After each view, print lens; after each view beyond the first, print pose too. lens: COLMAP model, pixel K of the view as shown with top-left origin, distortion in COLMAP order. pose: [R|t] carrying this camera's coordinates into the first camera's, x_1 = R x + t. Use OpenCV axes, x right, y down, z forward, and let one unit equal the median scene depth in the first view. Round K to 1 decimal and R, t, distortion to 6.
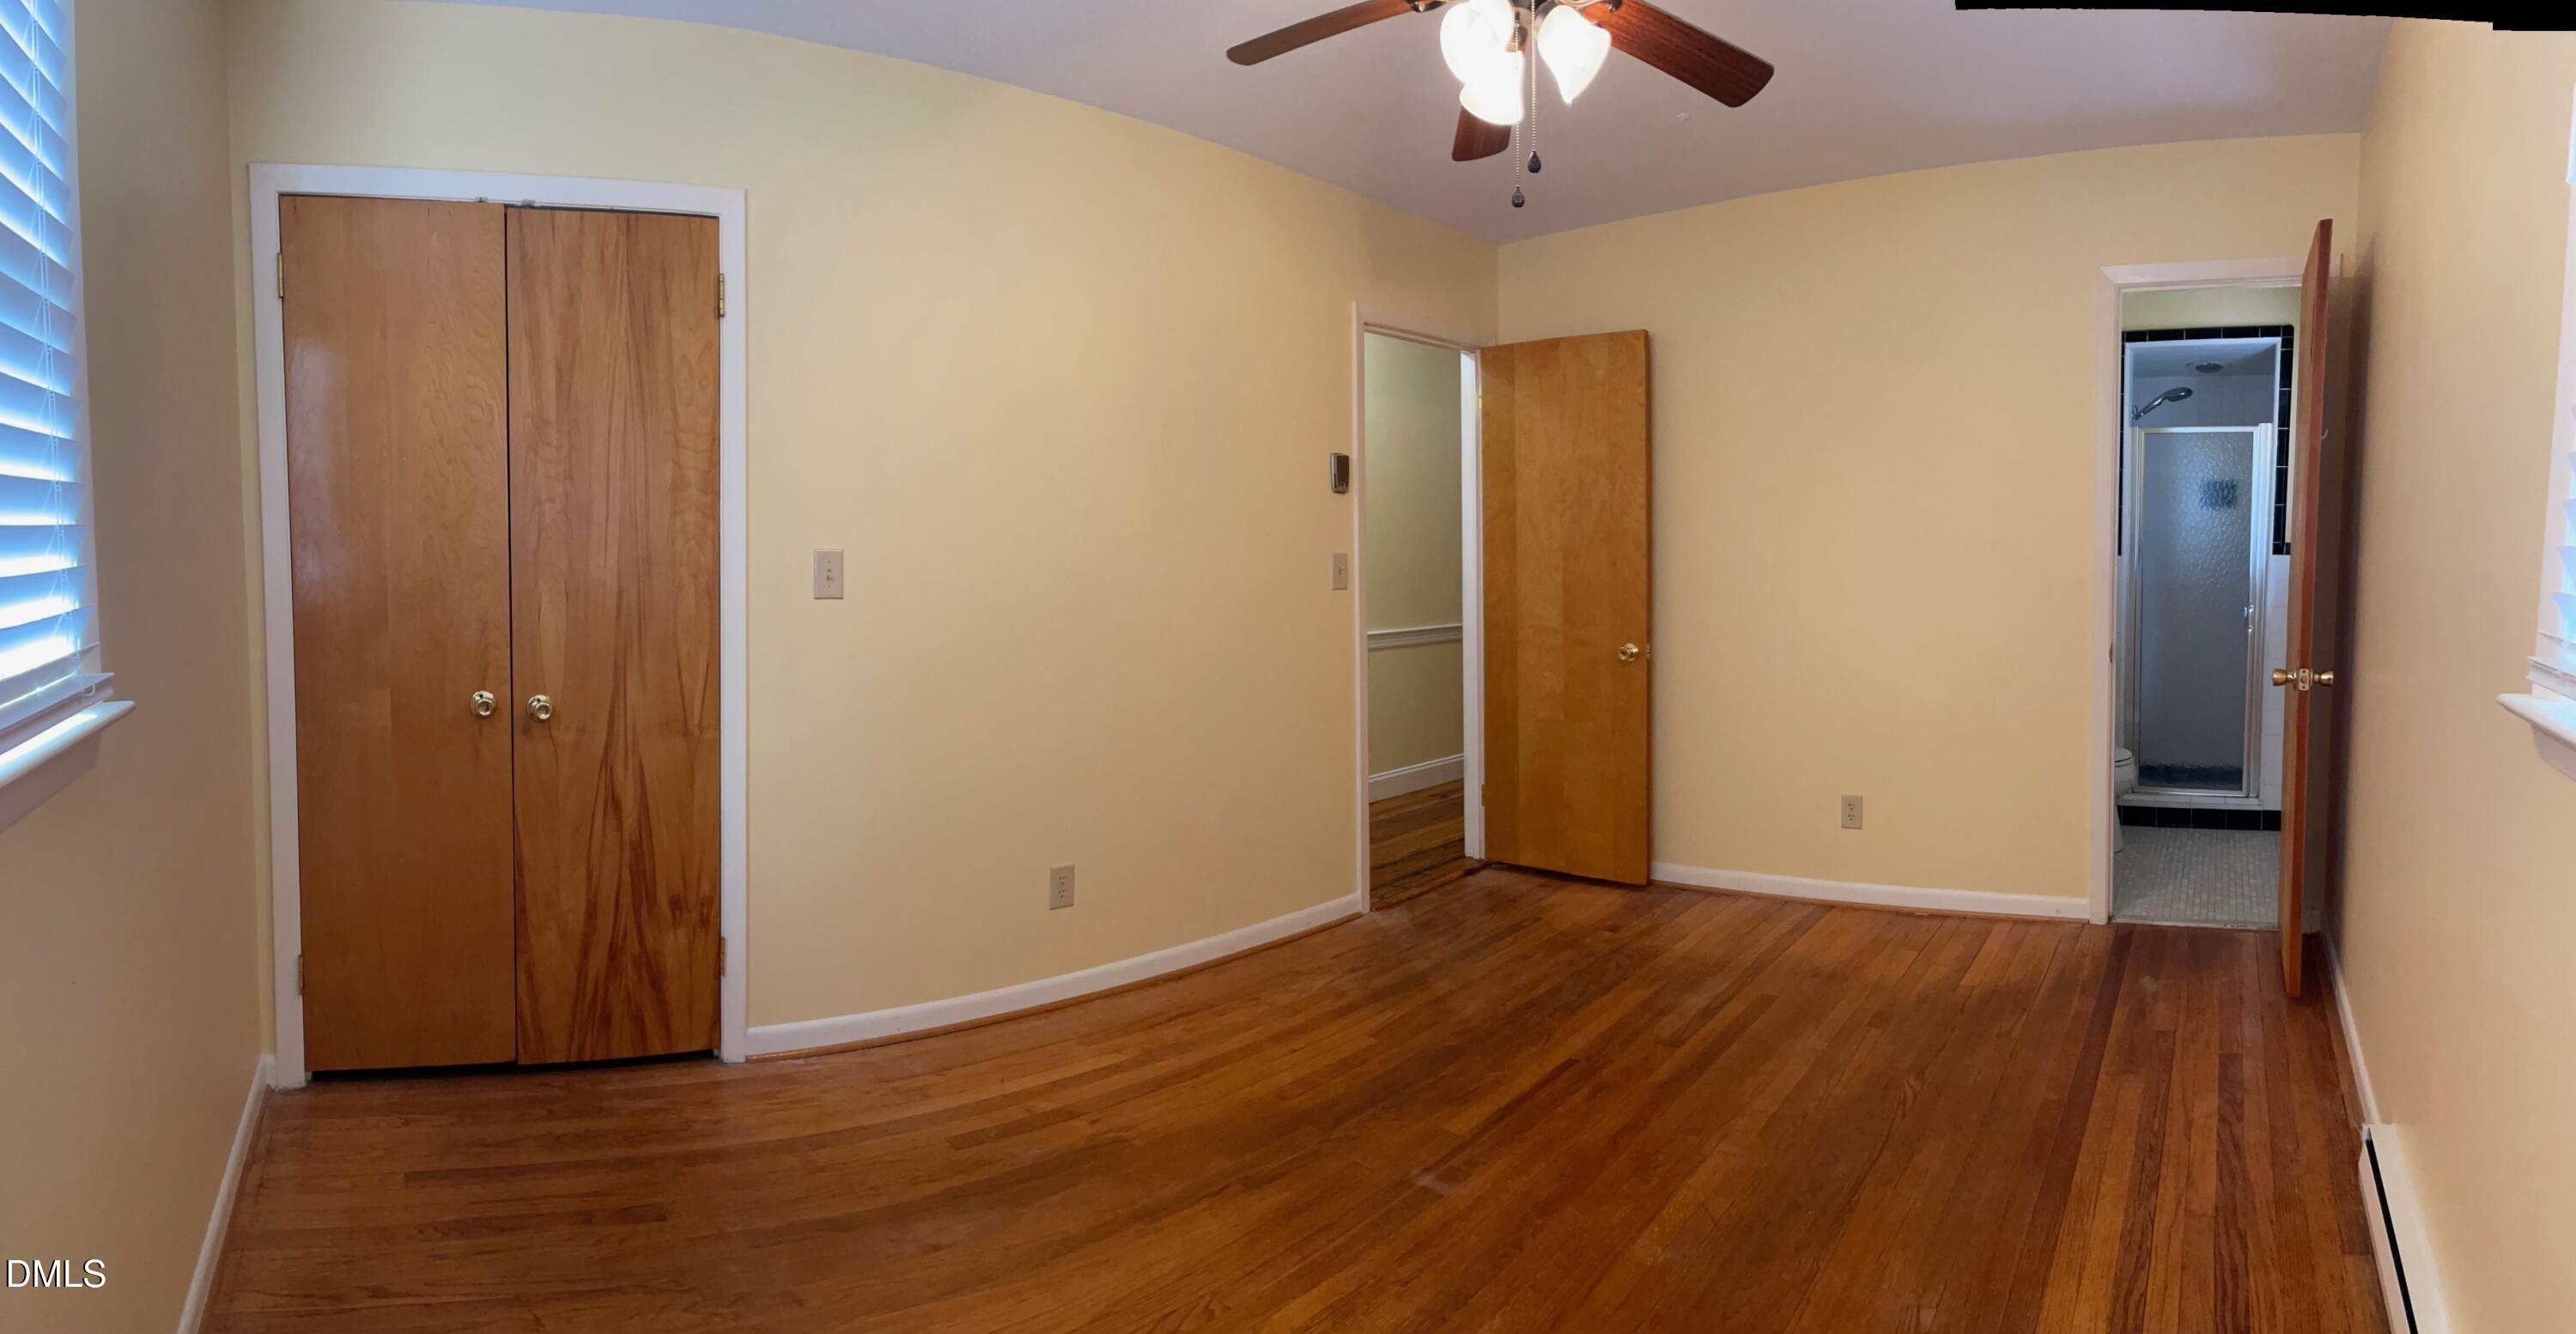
lens RADIAL K [[1333.6, 0, 1288.0], [0, 1333.6, 667.0], [0, 0, 1]] dist [0.000067, -0.000032]
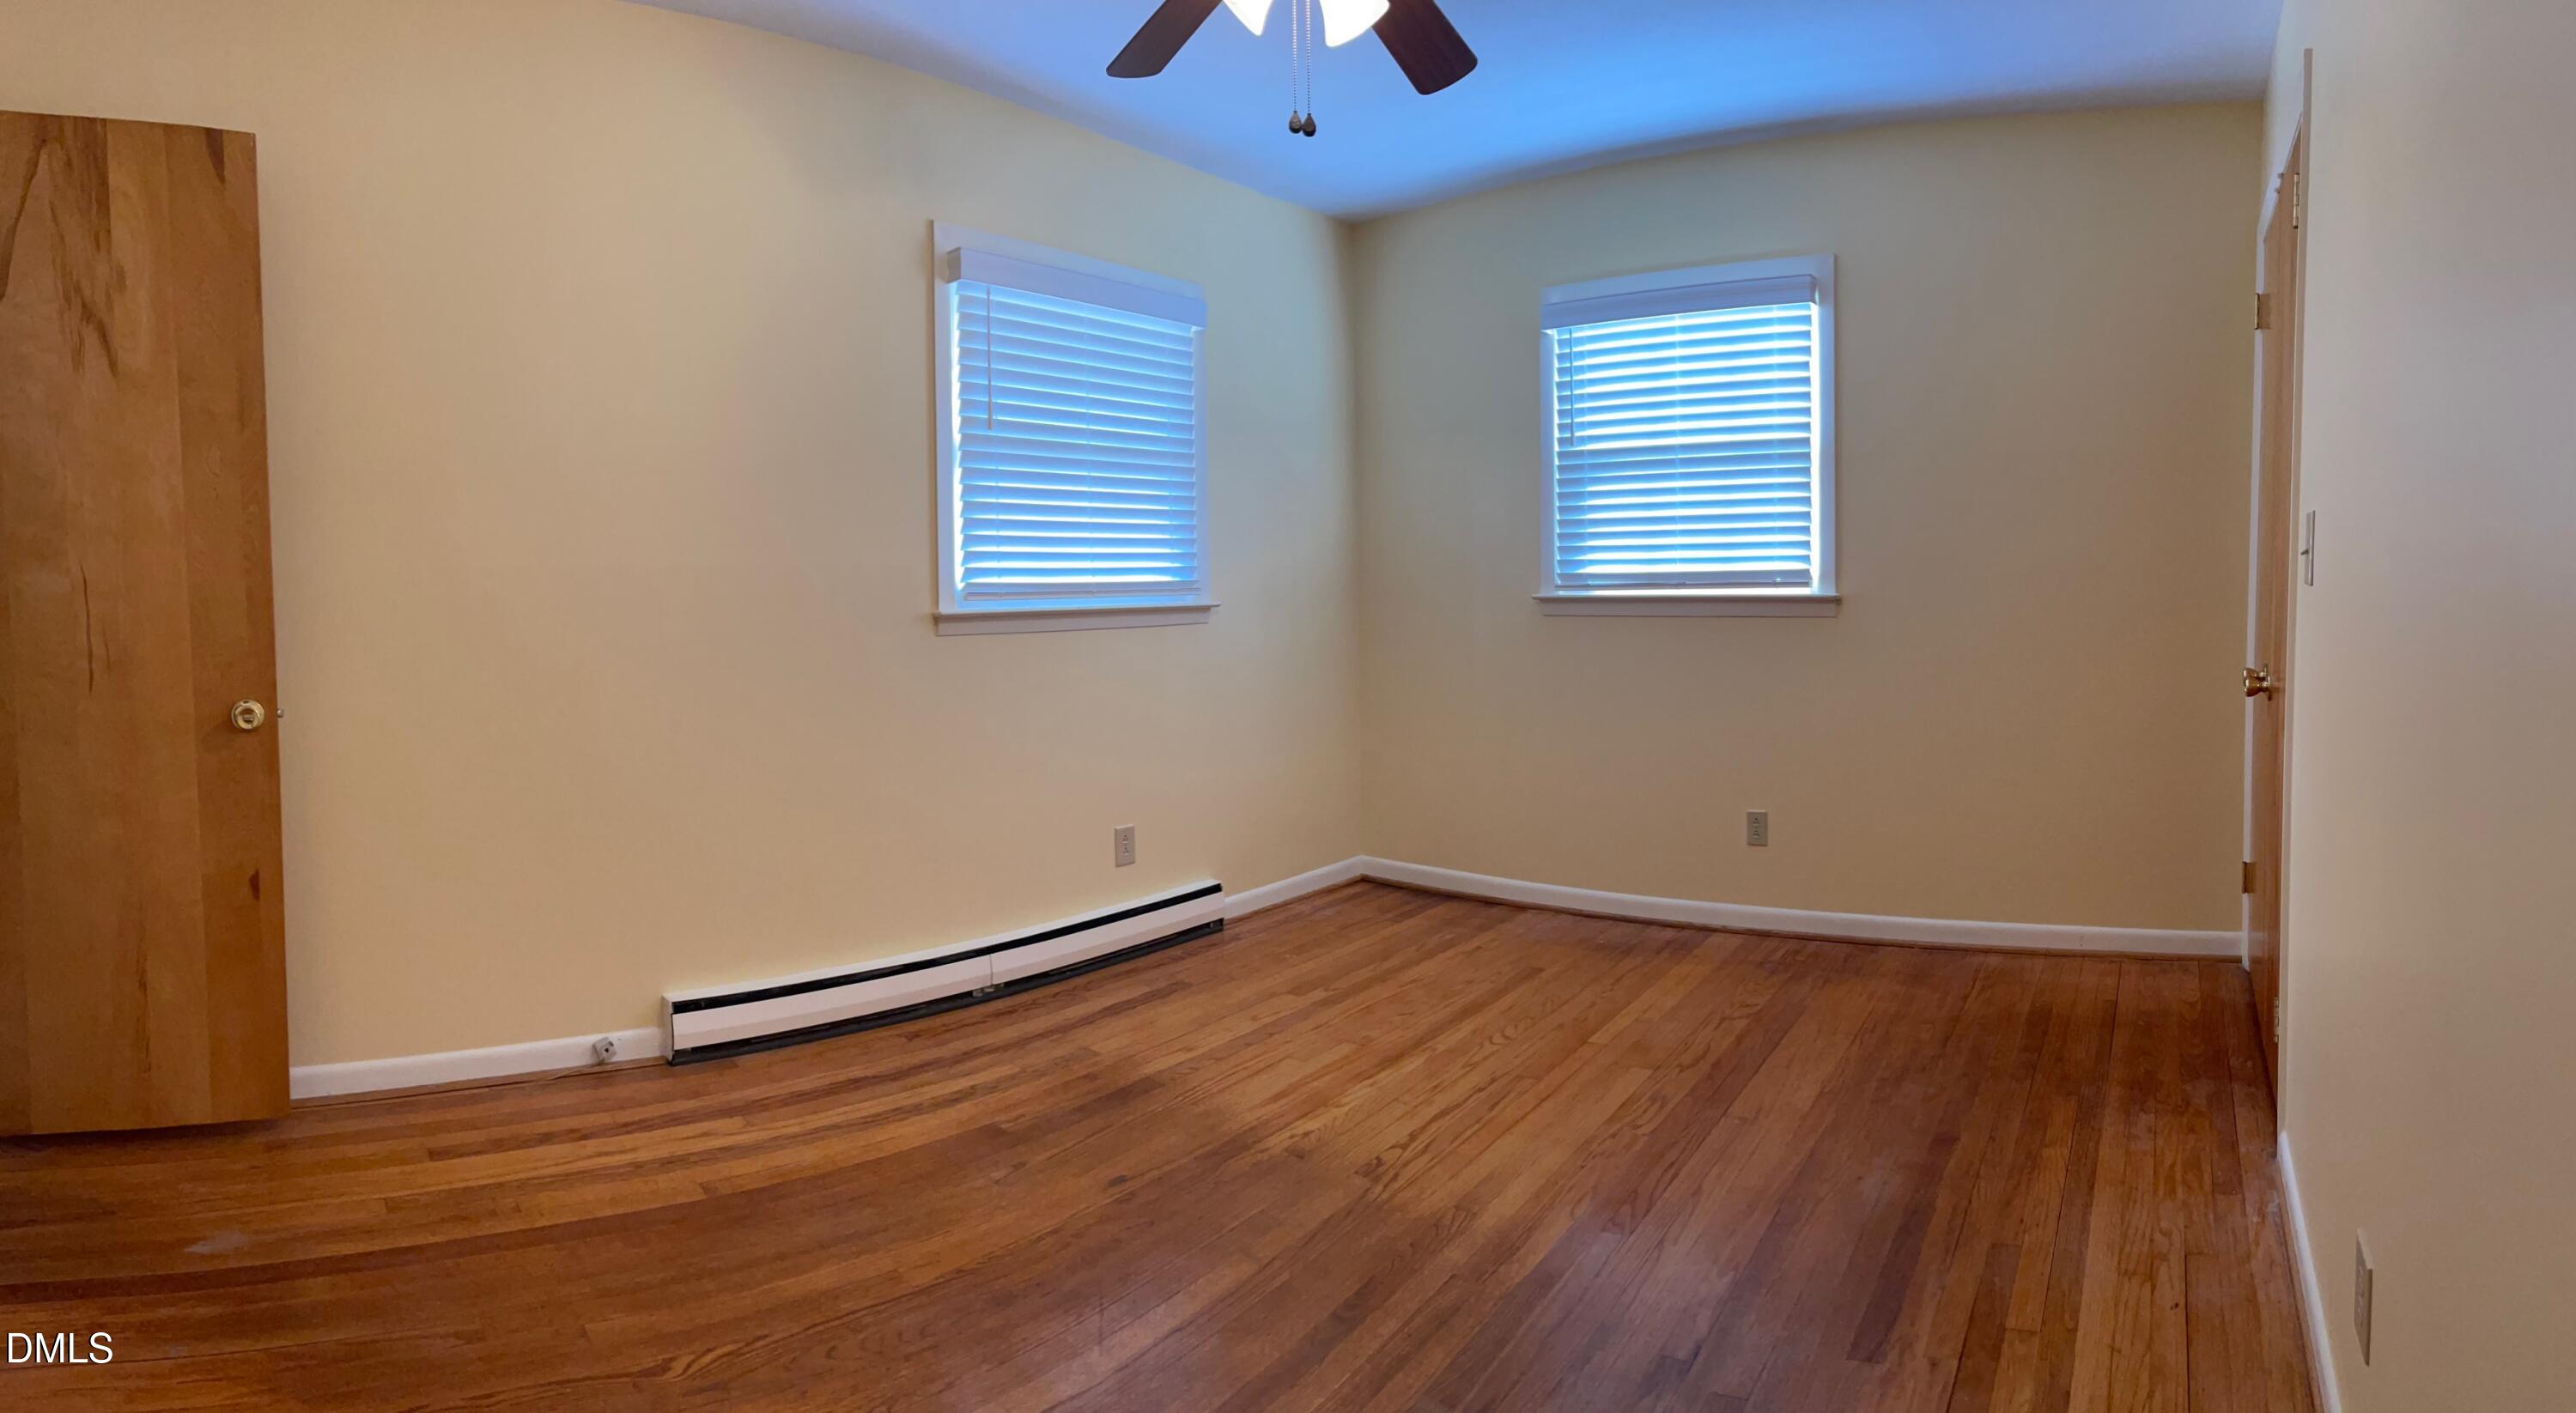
lens RADIAL K [[1510.7, 0, 1288.0], [0, 1510.7, 706.5], [0, 0, 1]] dist [-0.000733, 0.000000]
pose [[-0.996264, -0.003154, -0.086300, 0.289035], [-0.014652, 0.991018, 0.132927, -0.099102], [0.085106, 0.133695, -0.987361, 1.933833]]
